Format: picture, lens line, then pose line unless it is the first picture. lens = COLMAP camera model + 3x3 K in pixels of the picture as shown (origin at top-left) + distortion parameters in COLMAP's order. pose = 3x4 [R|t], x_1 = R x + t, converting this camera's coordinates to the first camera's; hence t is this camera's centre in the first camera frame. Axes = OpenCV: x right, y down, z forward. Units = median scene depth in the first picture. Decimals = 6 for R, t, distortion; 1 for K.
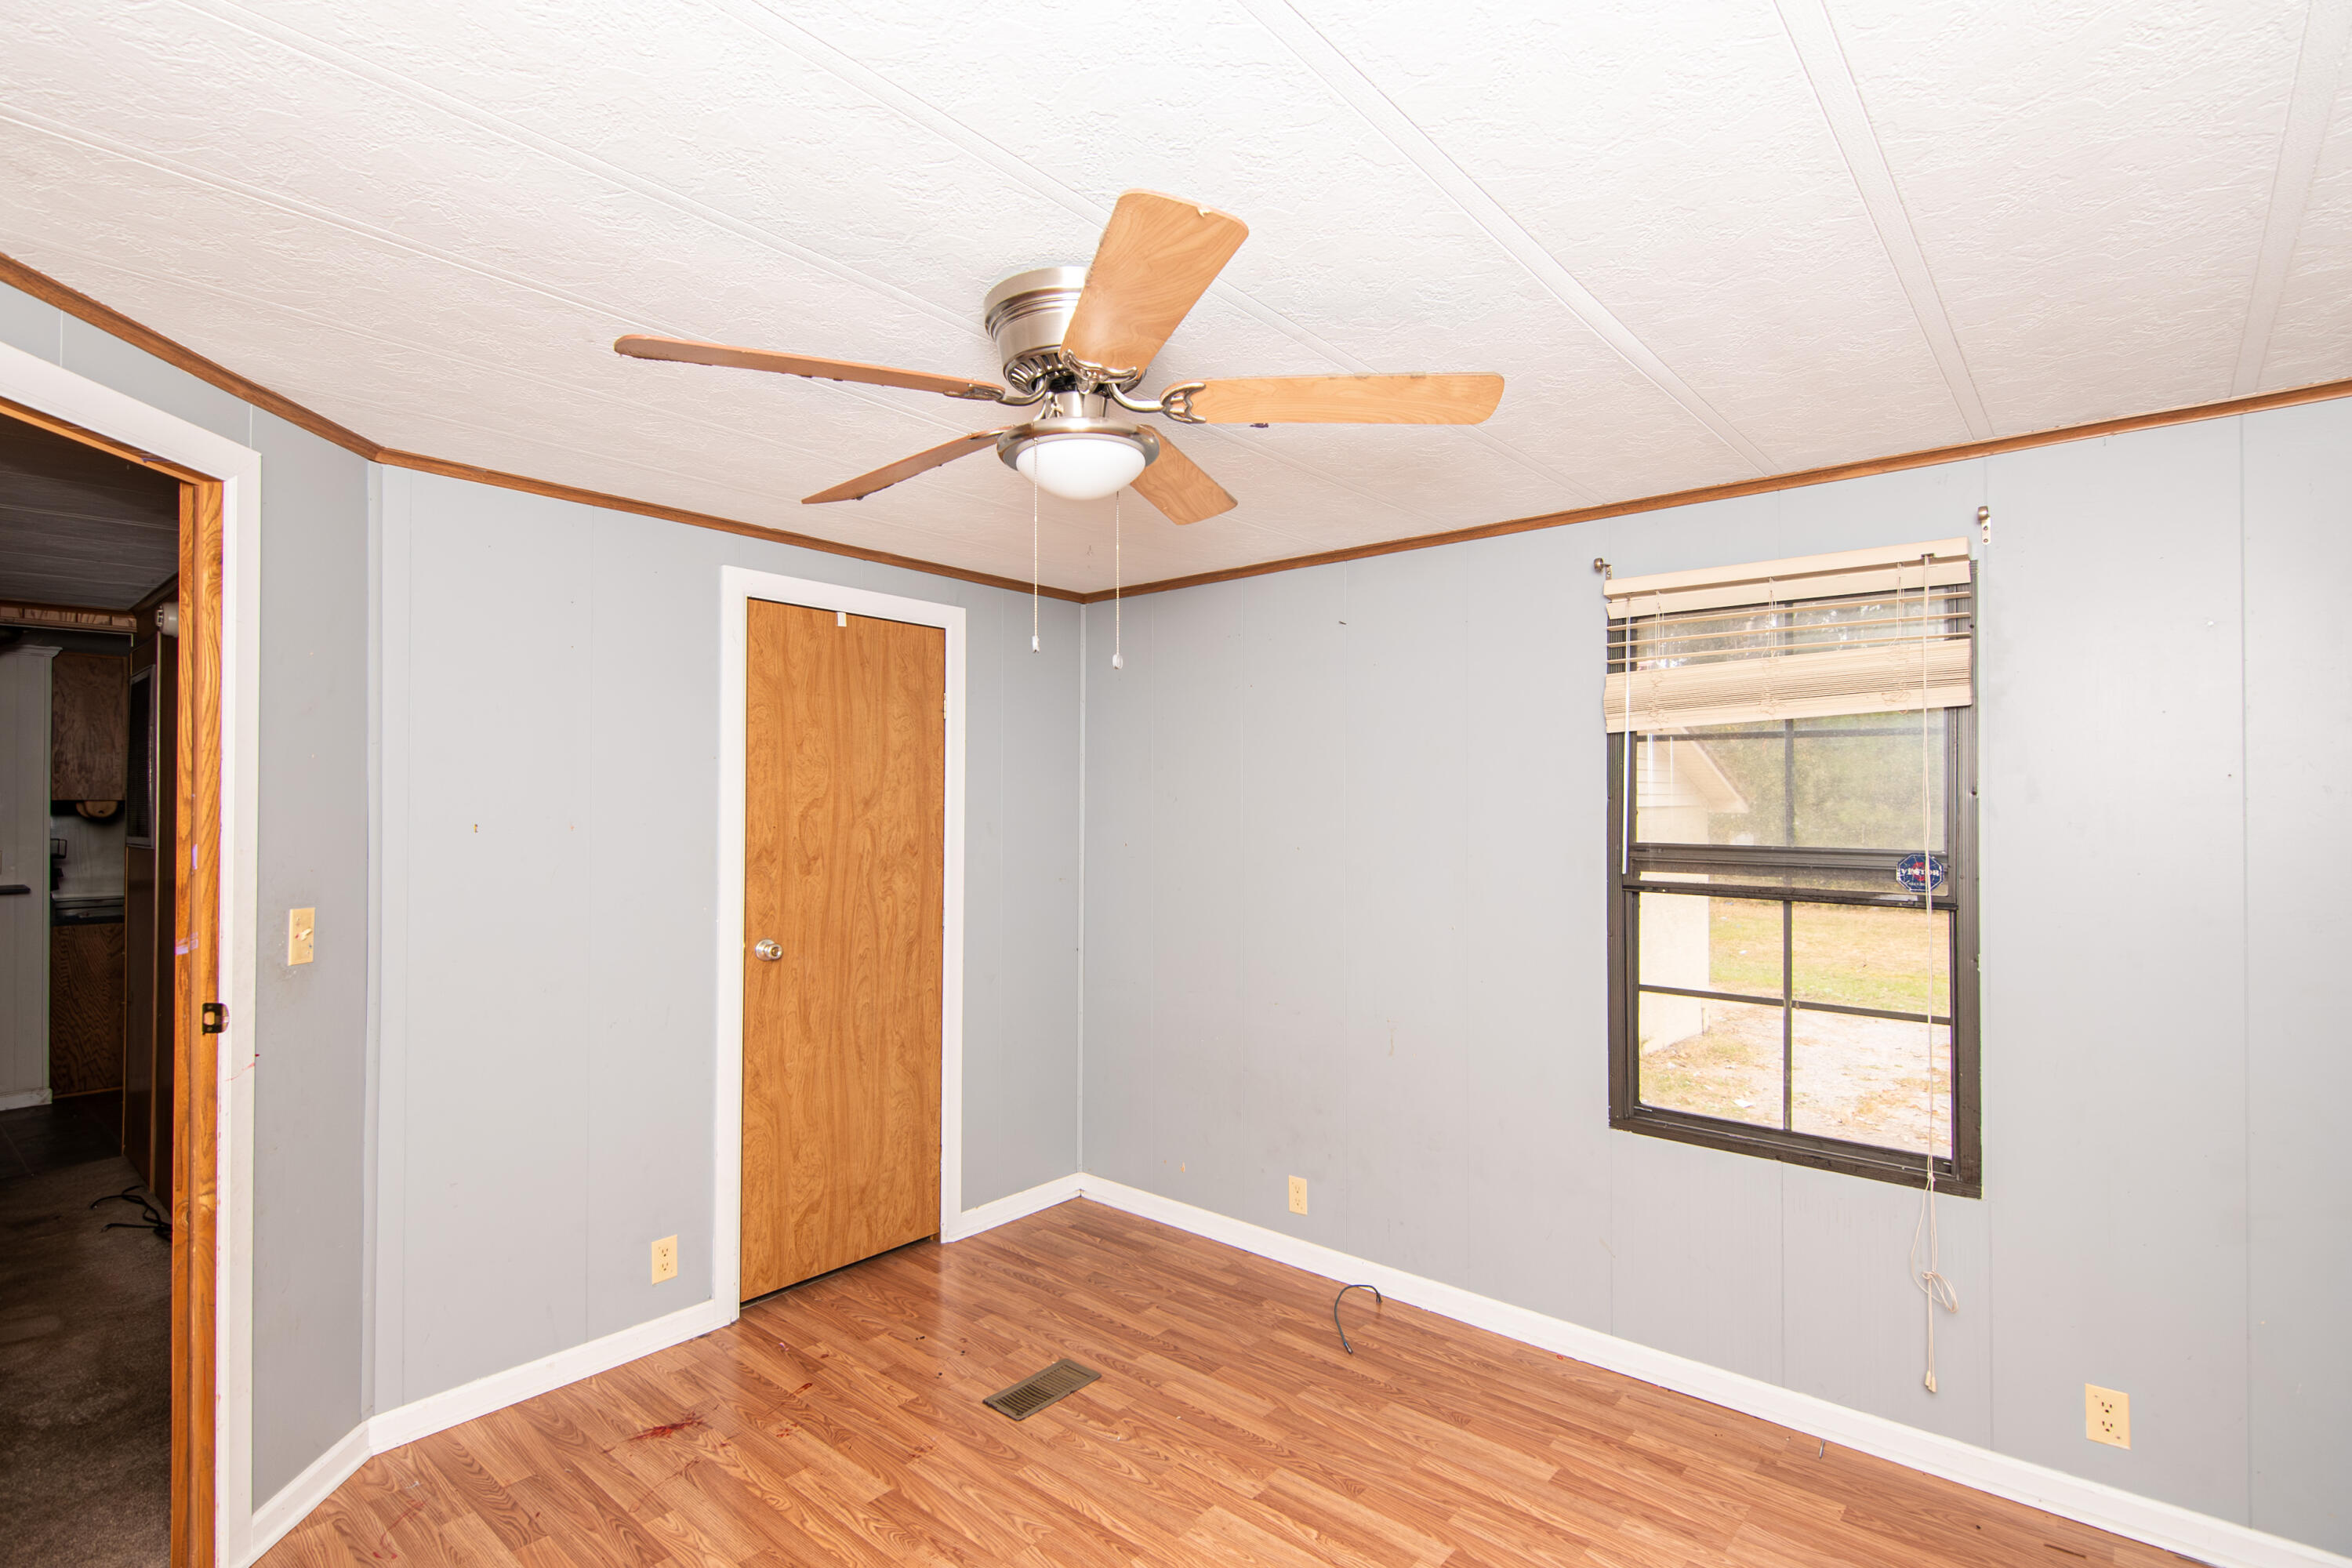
lens RADIAL K [[1152.9, 0, 1160.7], [0, 1152.9, 793.8], [0, 0, 1]] dist [0.022059, -0.008545]
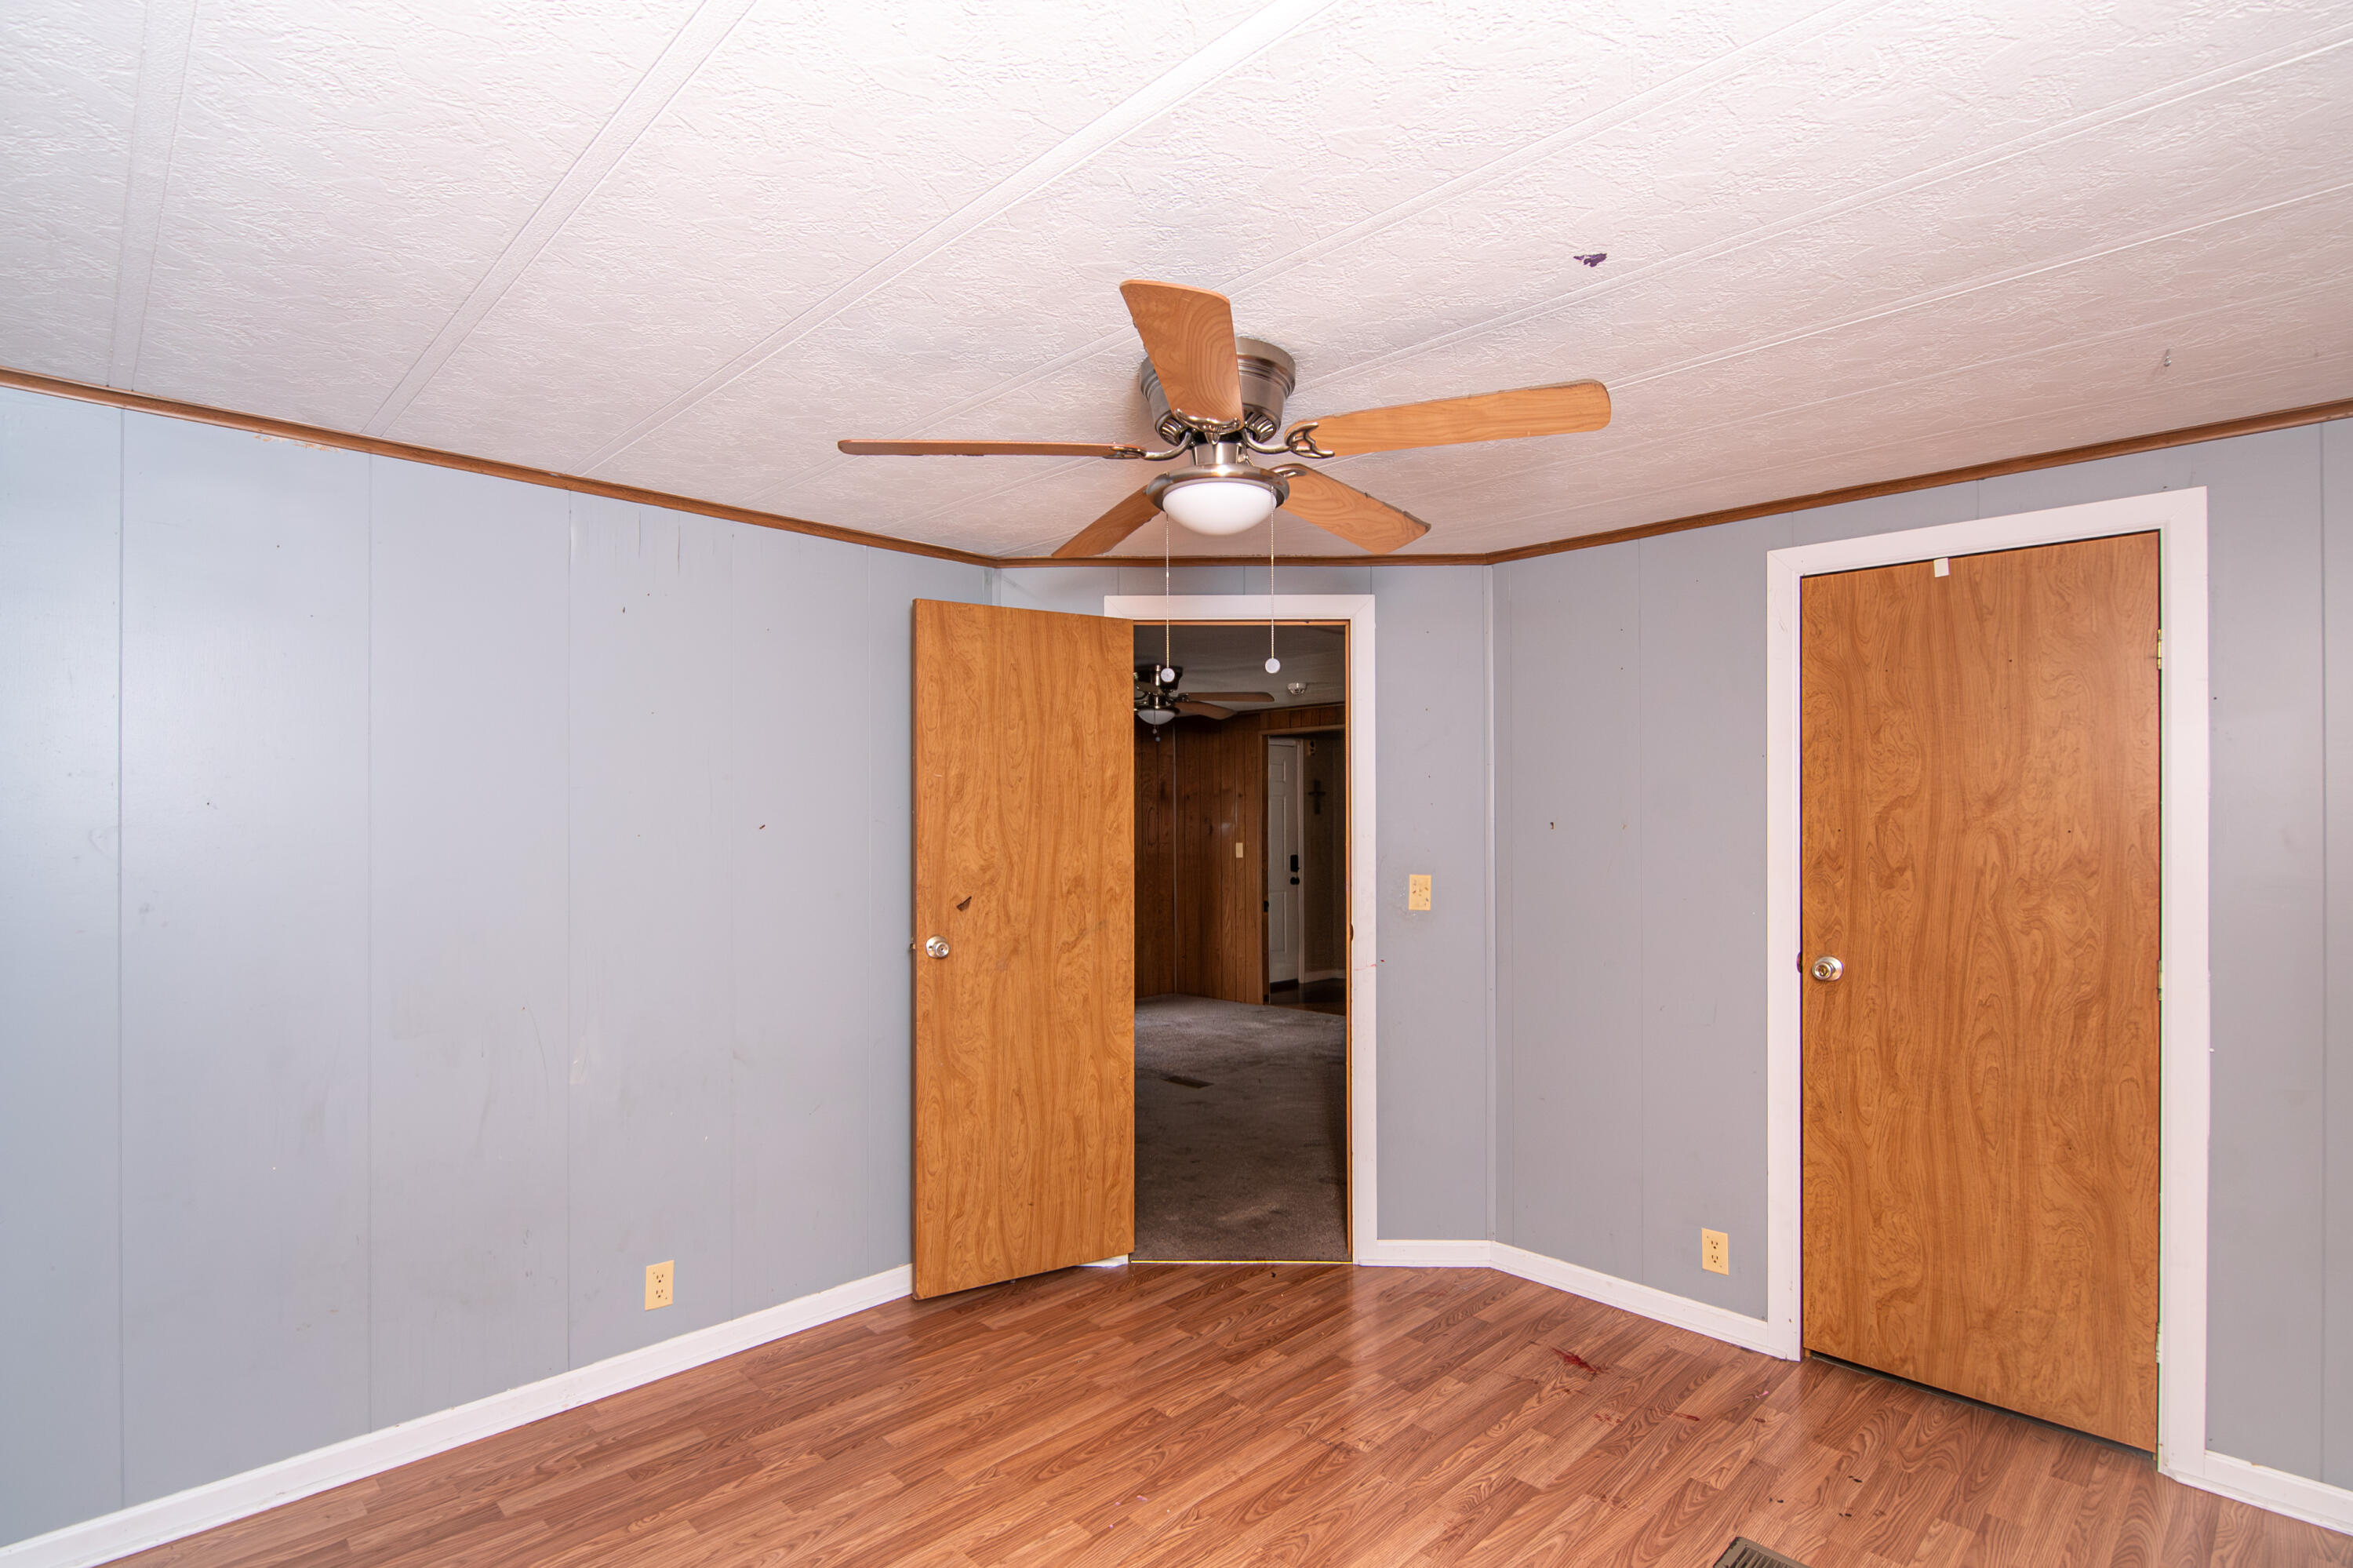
lens RADIAL K [[1153.4, 0, 1178.2], [0, 1153.4, 818.1], [0, 0, 1]] dist [0.022059, -0.008545]
pose [[-0.083668, 0.000863, -0.996493, 0.568590], [0.013134, 0.999914, -0.000237, 0.012882], [0.996407, -0.013107, -0.083672, 0.561683]]
